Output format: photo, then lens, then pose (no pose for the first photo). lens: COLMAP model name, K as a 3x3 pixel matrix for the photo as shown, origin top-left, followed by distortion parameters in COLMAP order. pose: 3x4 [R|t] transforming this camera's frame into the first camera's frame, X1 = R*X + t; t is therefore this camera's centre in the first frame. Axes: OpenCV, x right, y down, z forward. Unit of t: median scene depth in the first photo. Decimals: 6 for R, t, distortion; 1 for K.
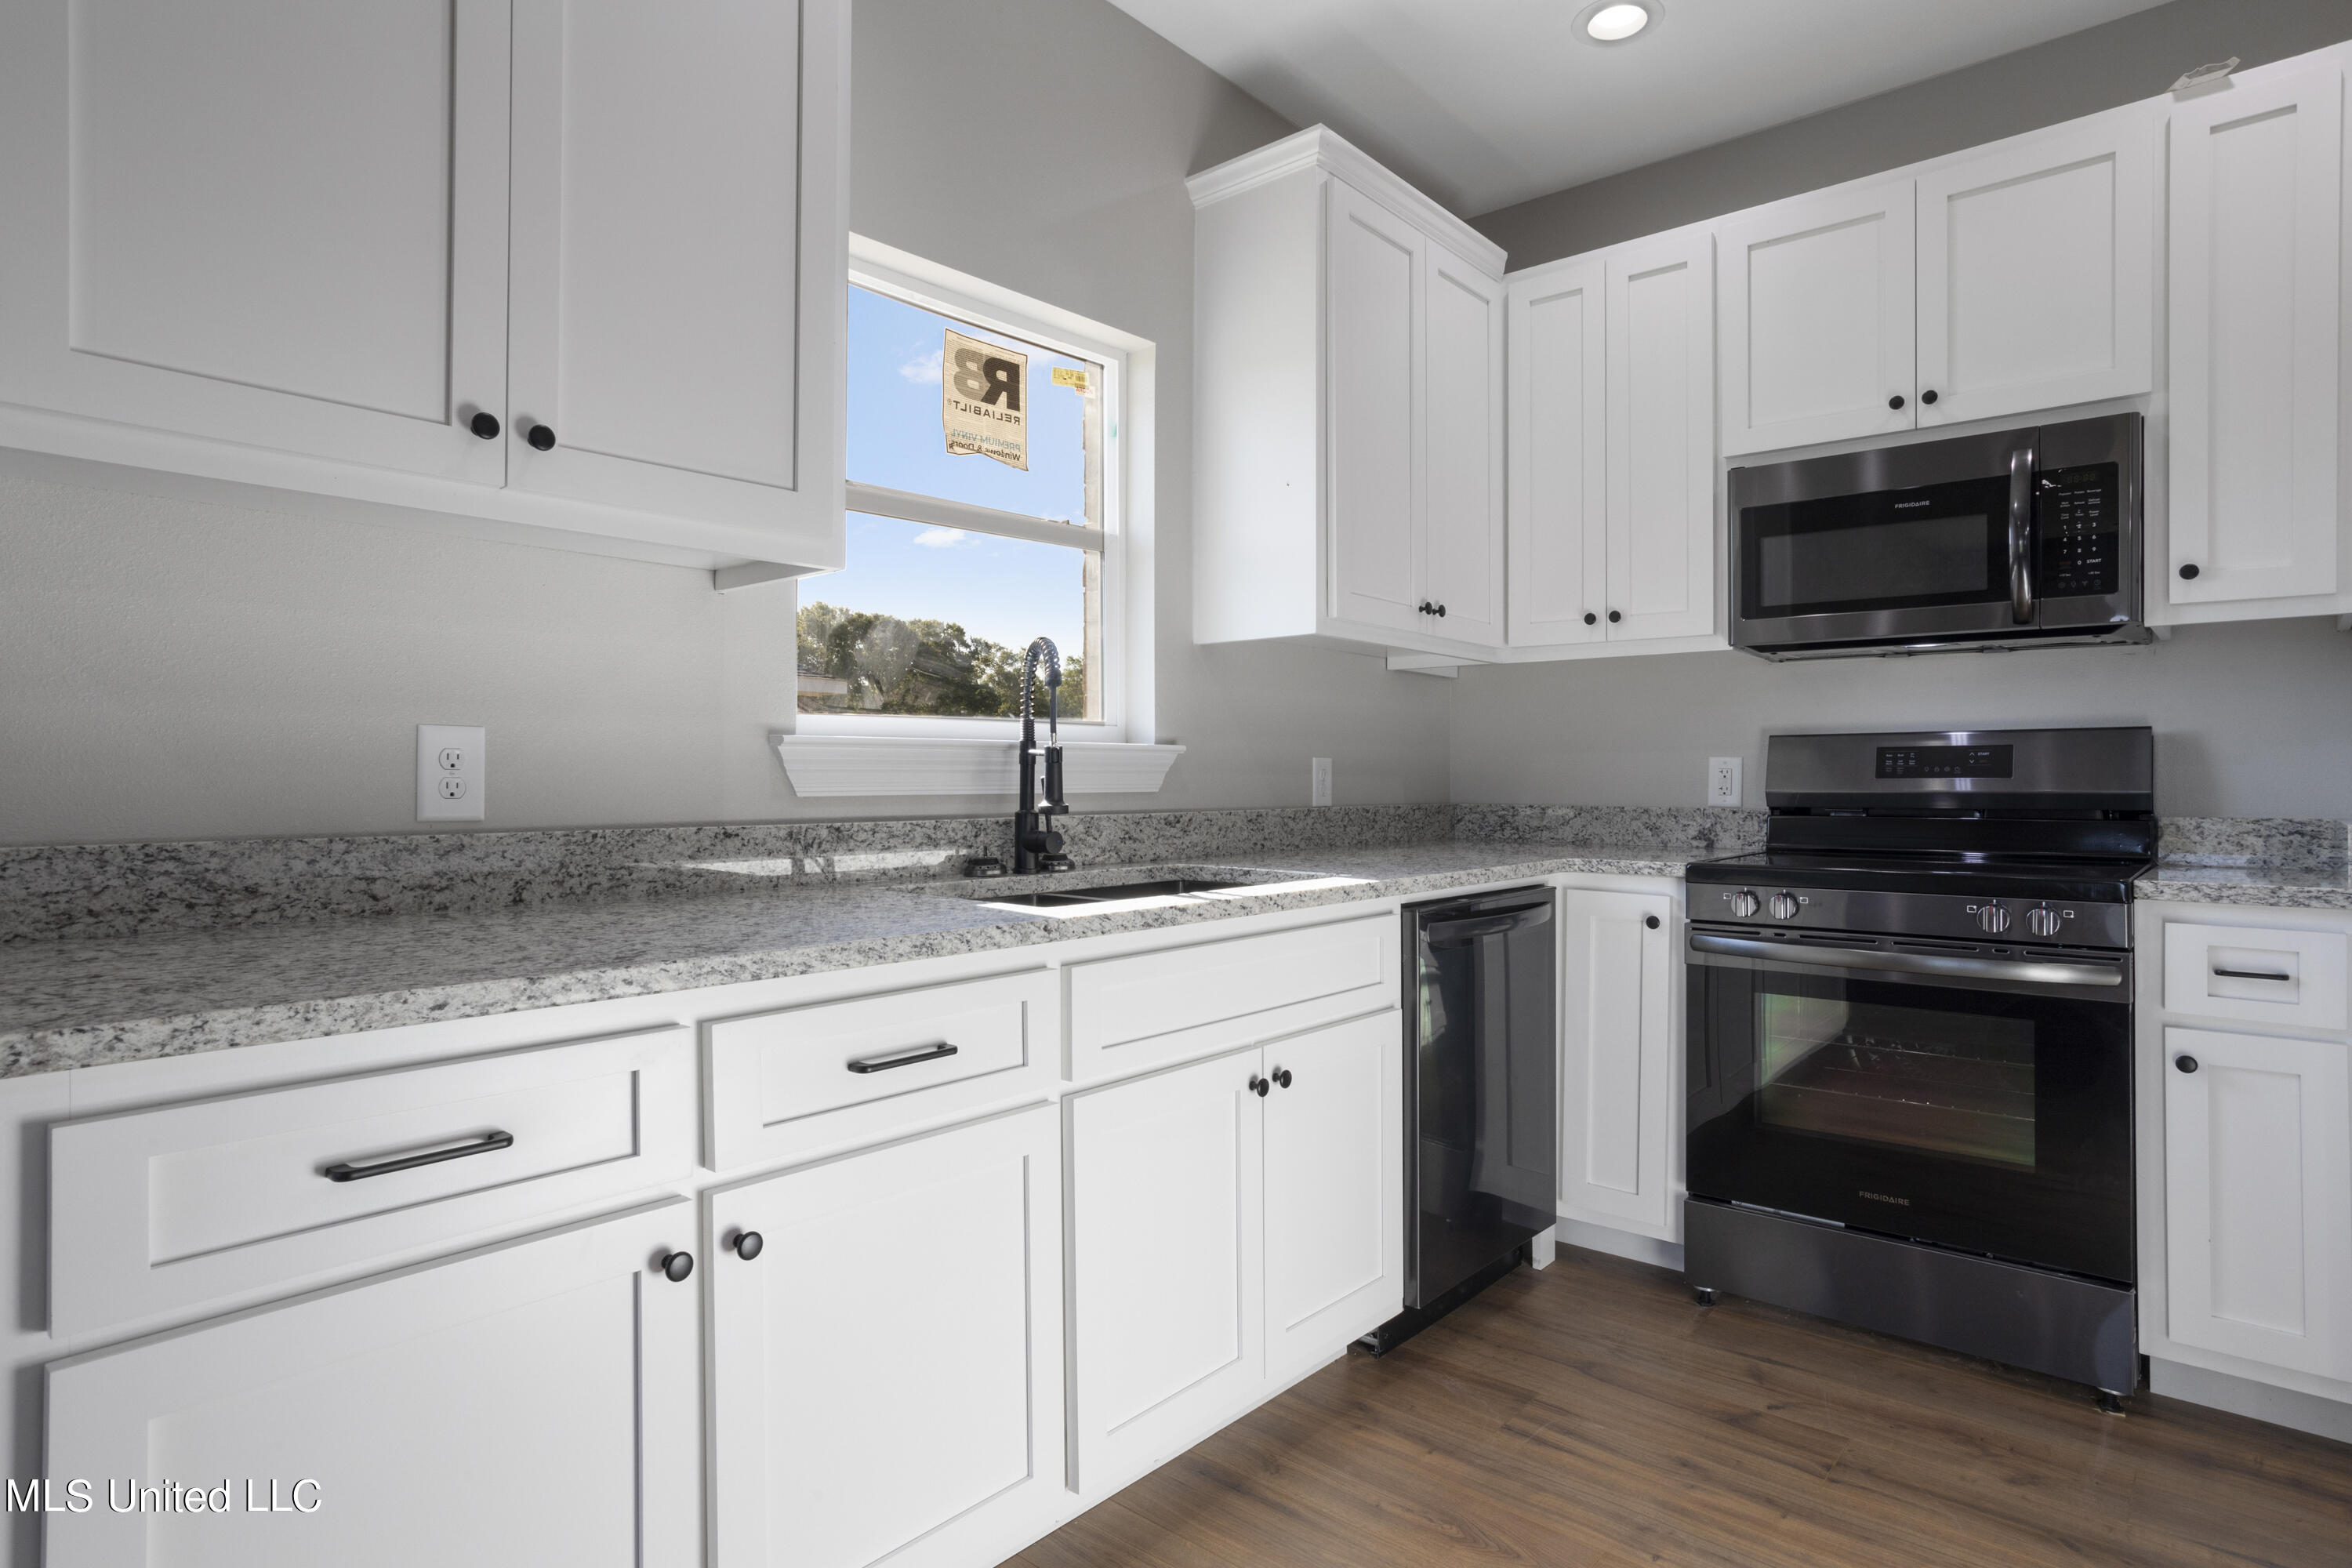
lens RADIAL K [[1268.2, 0, 1168.9], [0, 1268.2, 772.5], [0, 0, 1]] dist [-0.051724, 0.035941]
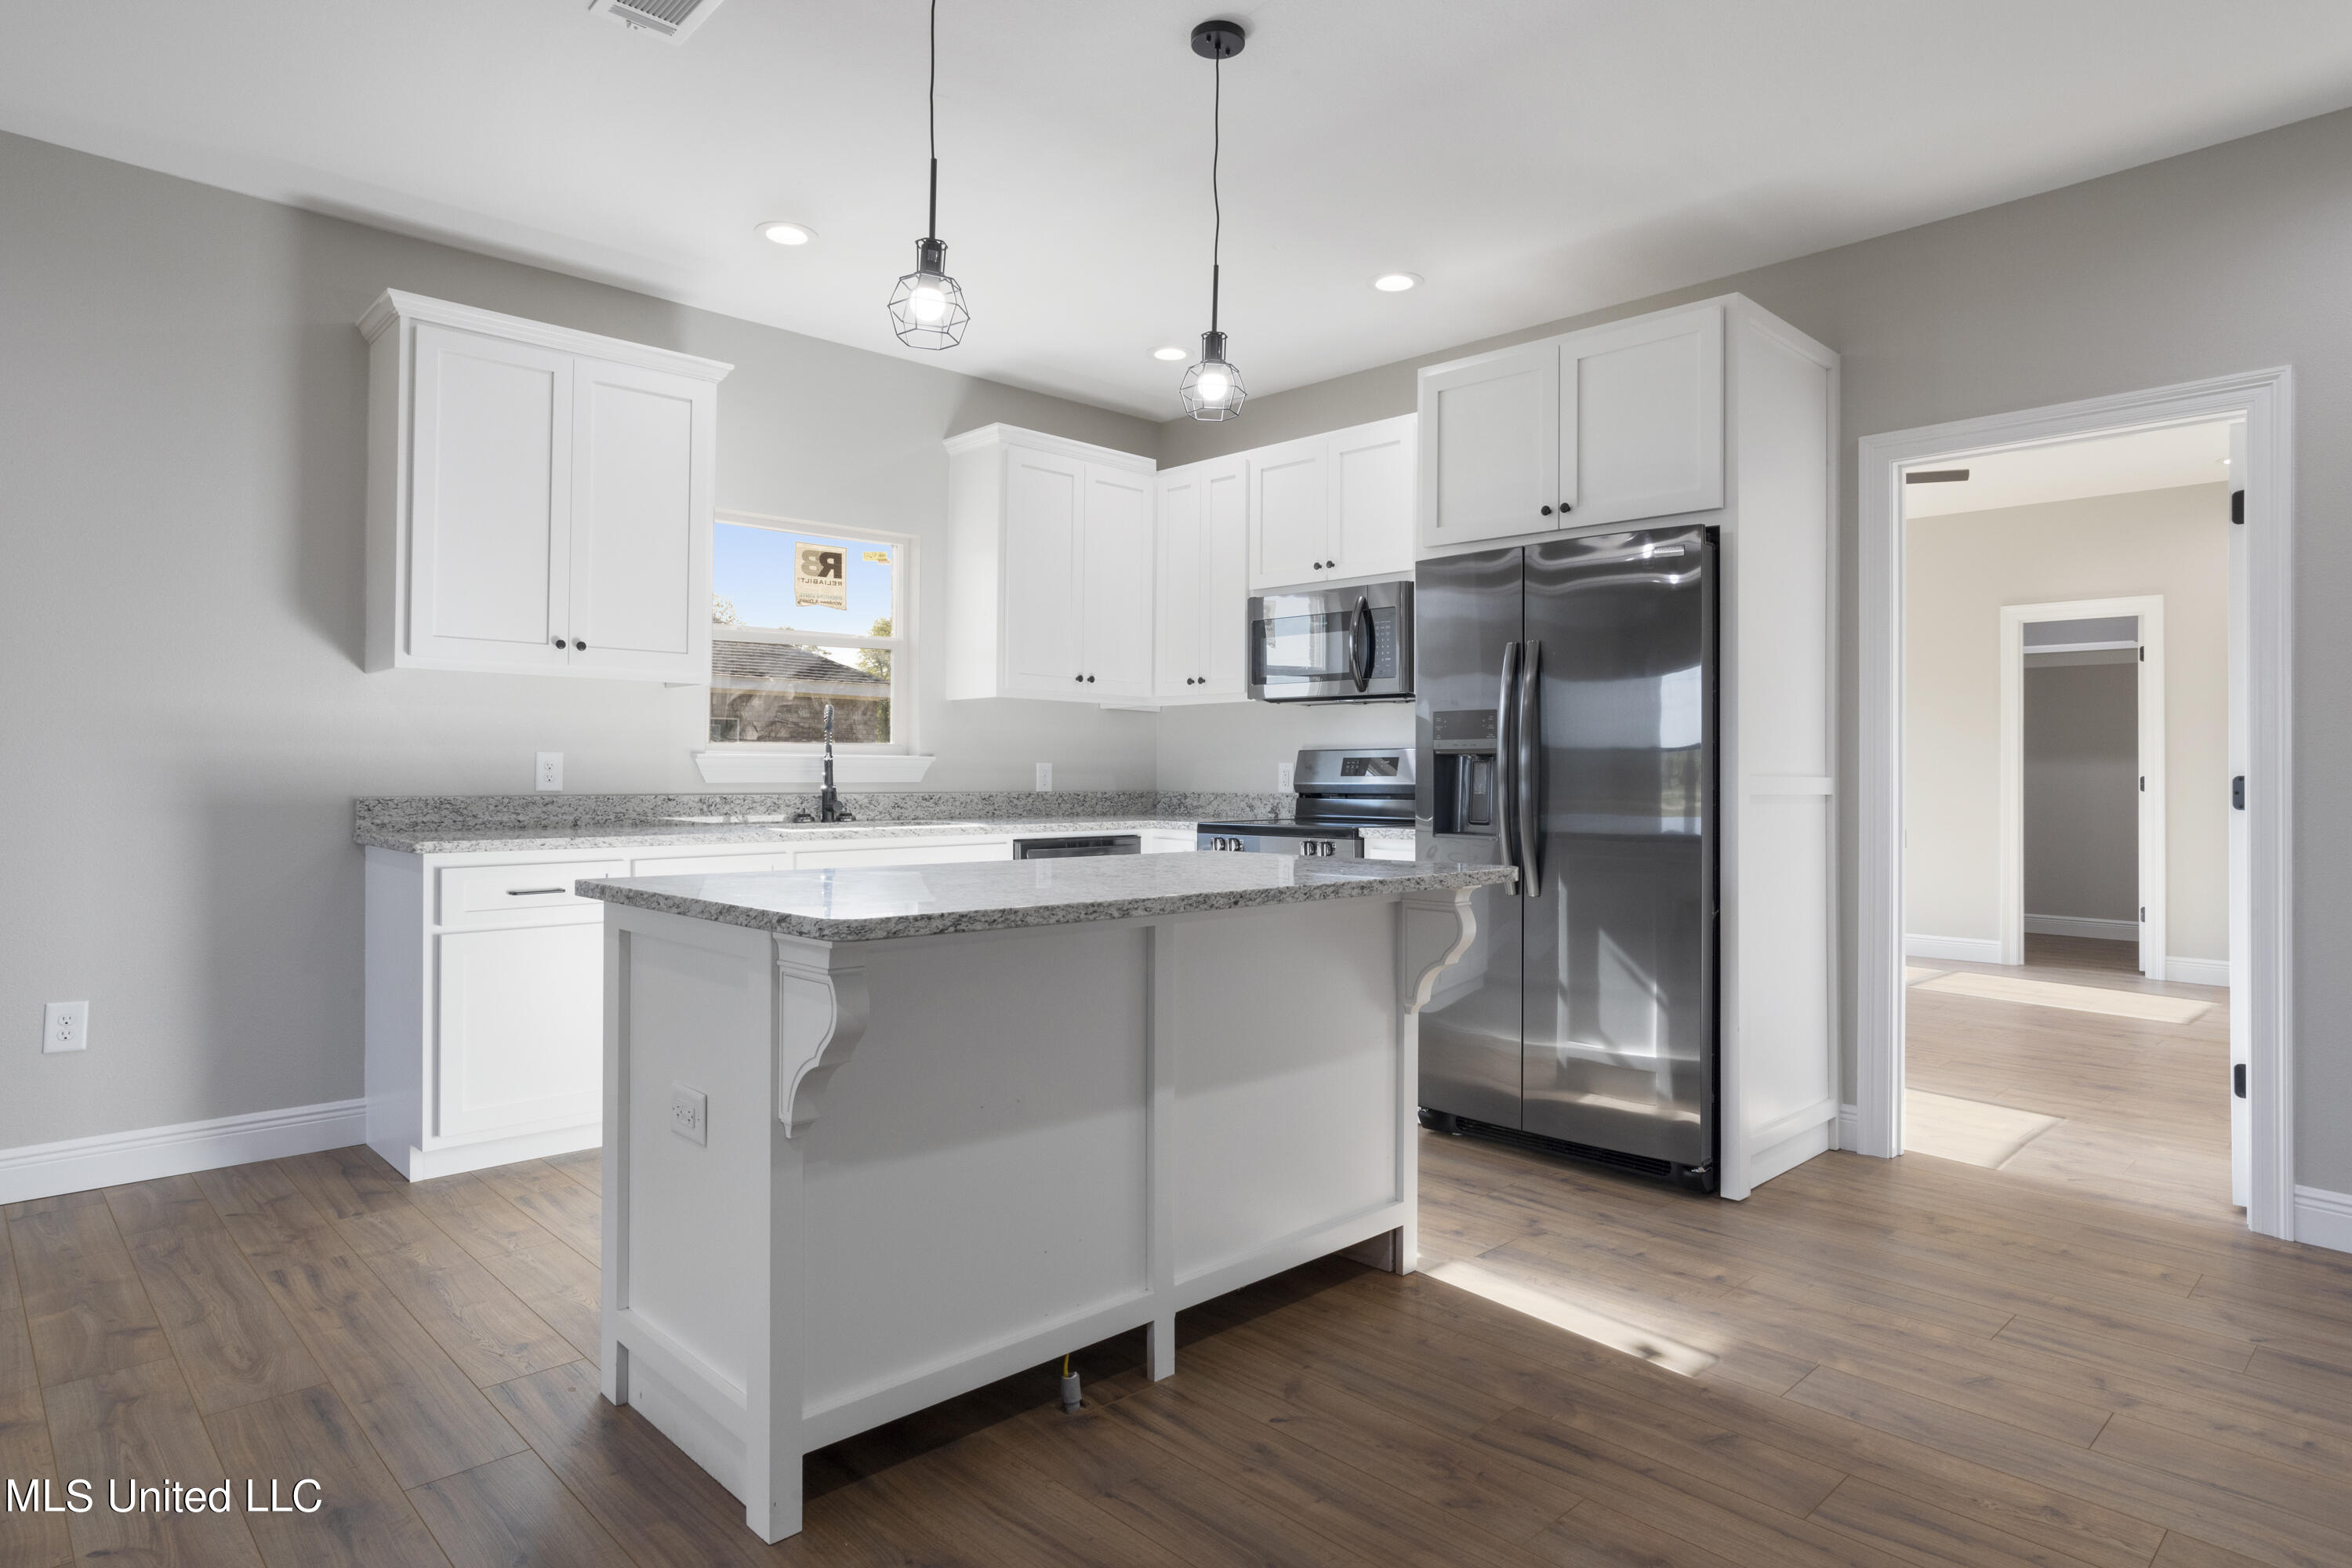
lens RADIAL K [[1320.6, 0, 1167.1], [0, 1320.6, 755.9], [0, 0, 1]] dist [-0.055668, 0.043102]
pose [[0.996412, 0.001268, -0.084624, 0.580527], [-0.002170, 0.999942, -0.010570, -0.003803], [0.084606, 0.010716, 0.996357, -0.990024]]
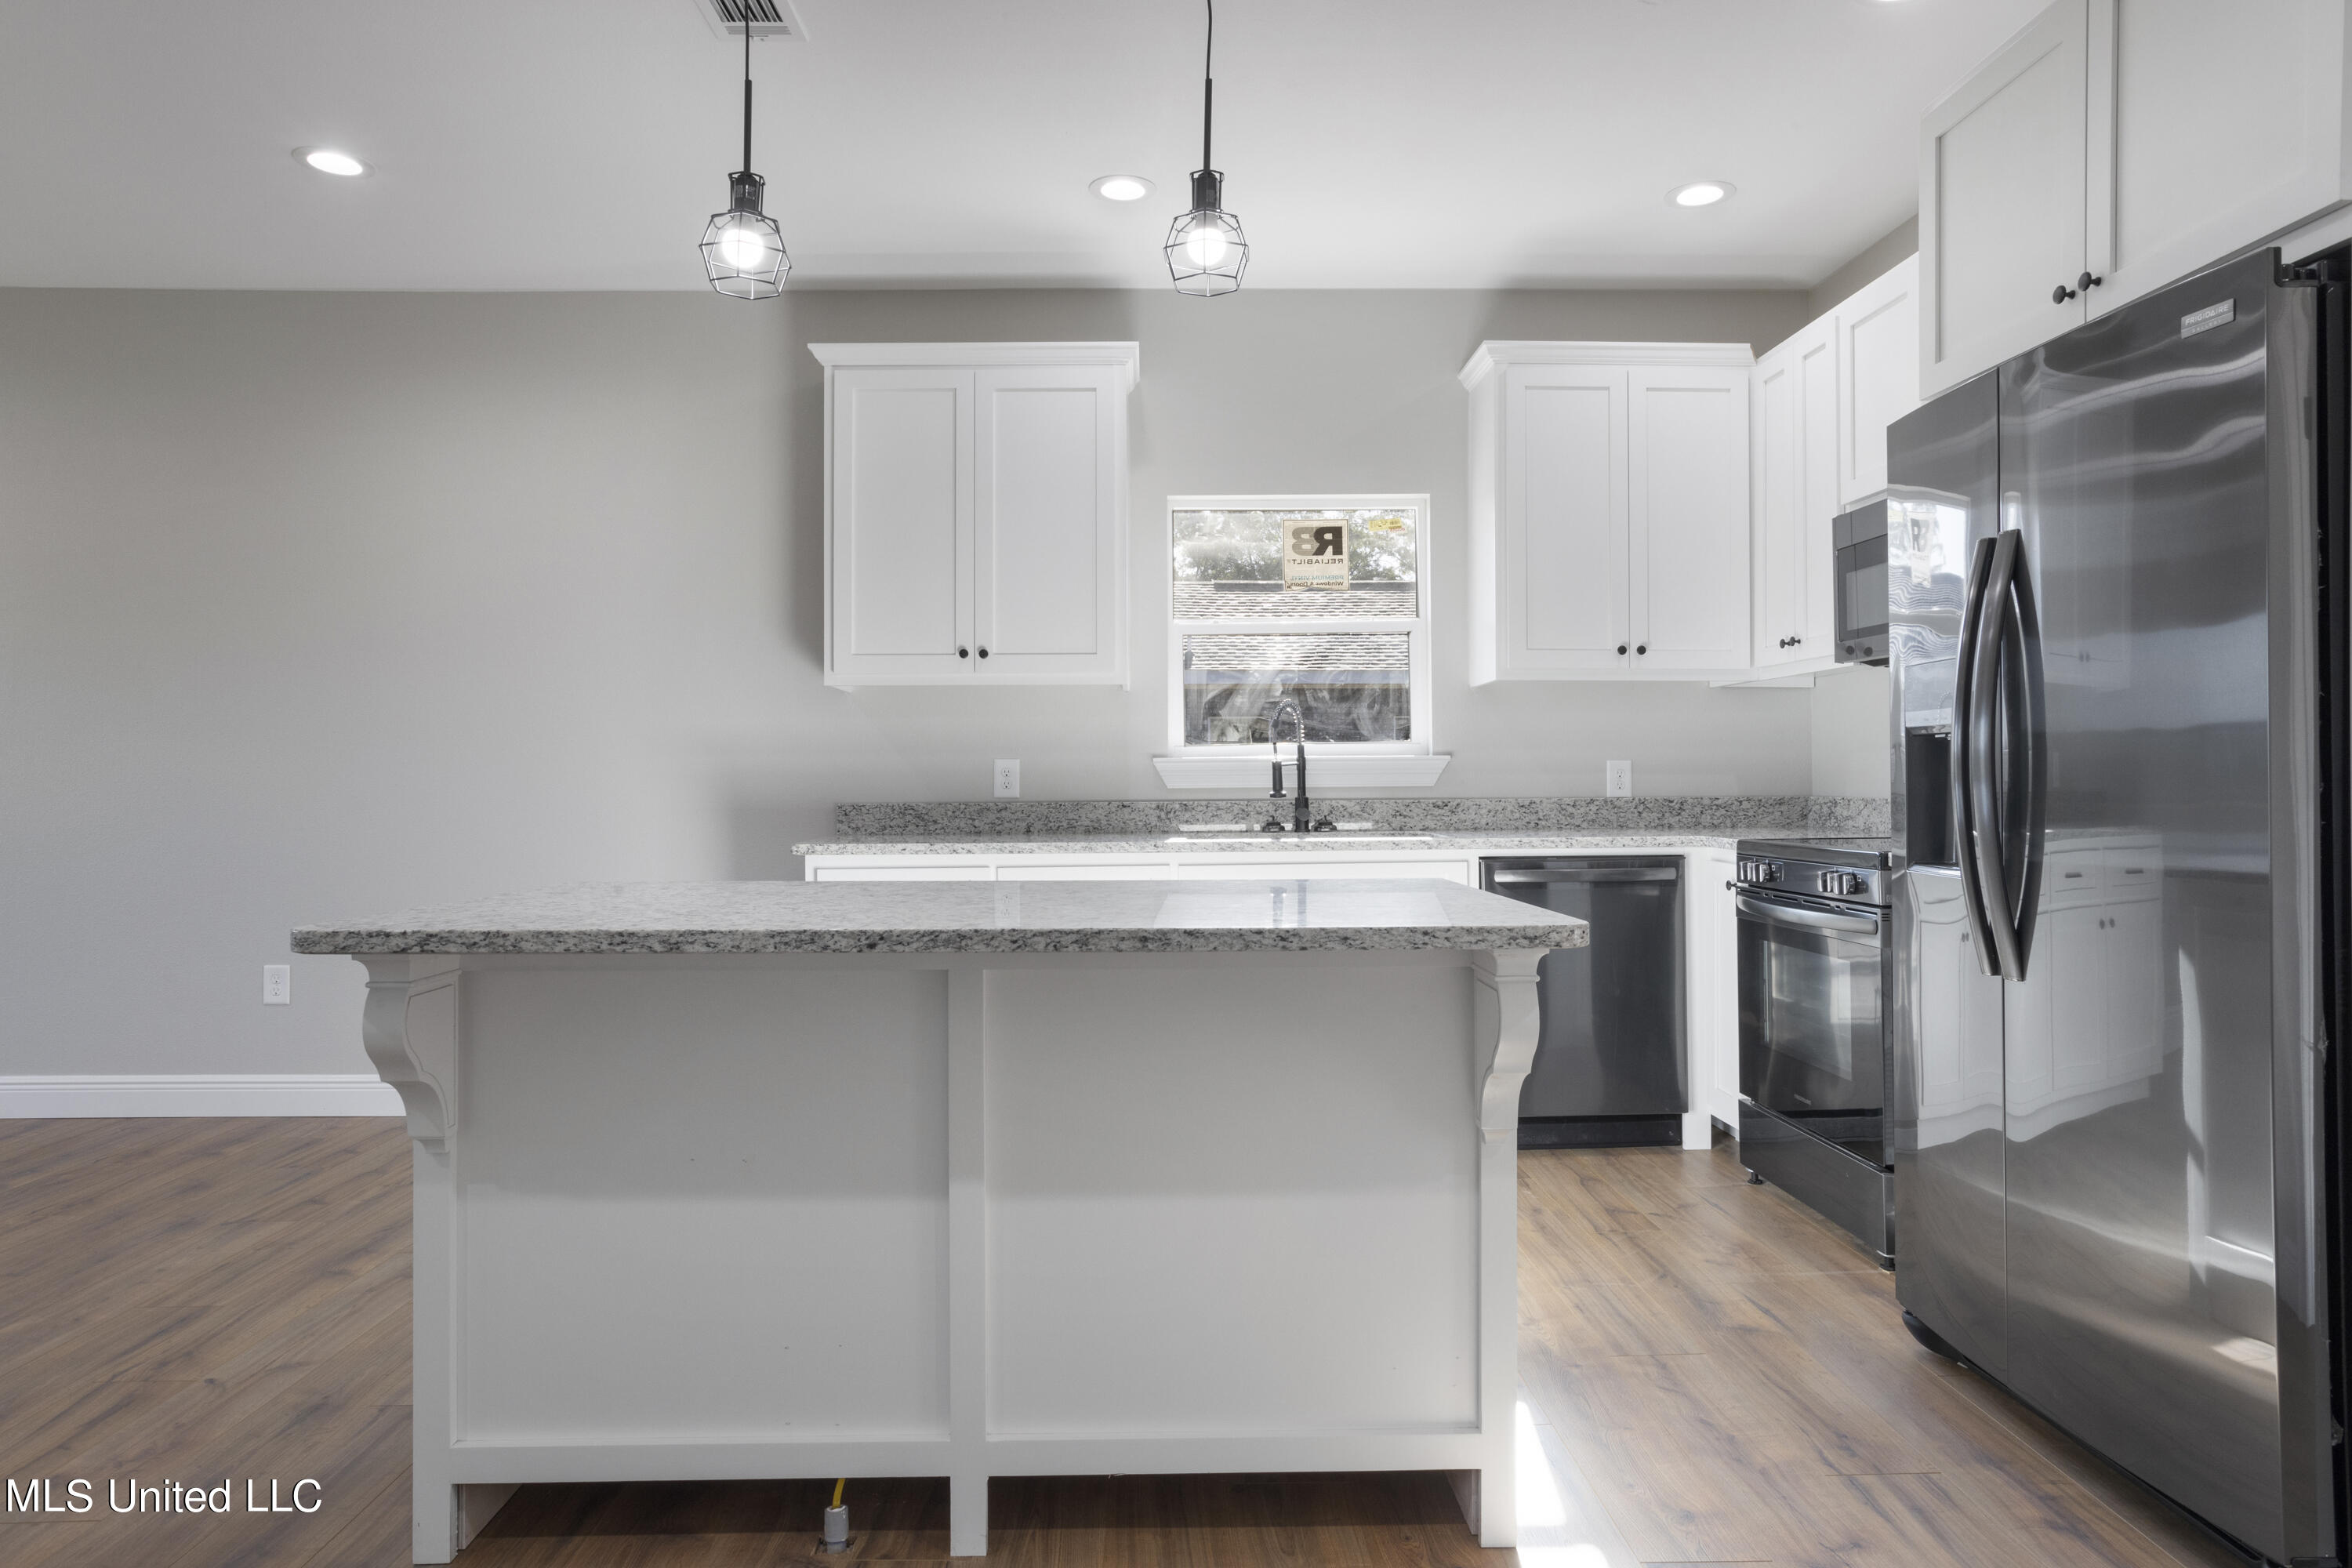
lens RADIAL K [[1423.7, 0, 1178.4], [0, 1423.7, 770.6], [0, 0, 1]] dist [-0.046888, 0.046594]
pose [[0.679231, -0.010862, -0.733844, 1.200334], [0.010366, 0.999933, -0.005206, 0.002611], [0.733852, -0.004072, 0.679298, -0.457612]]
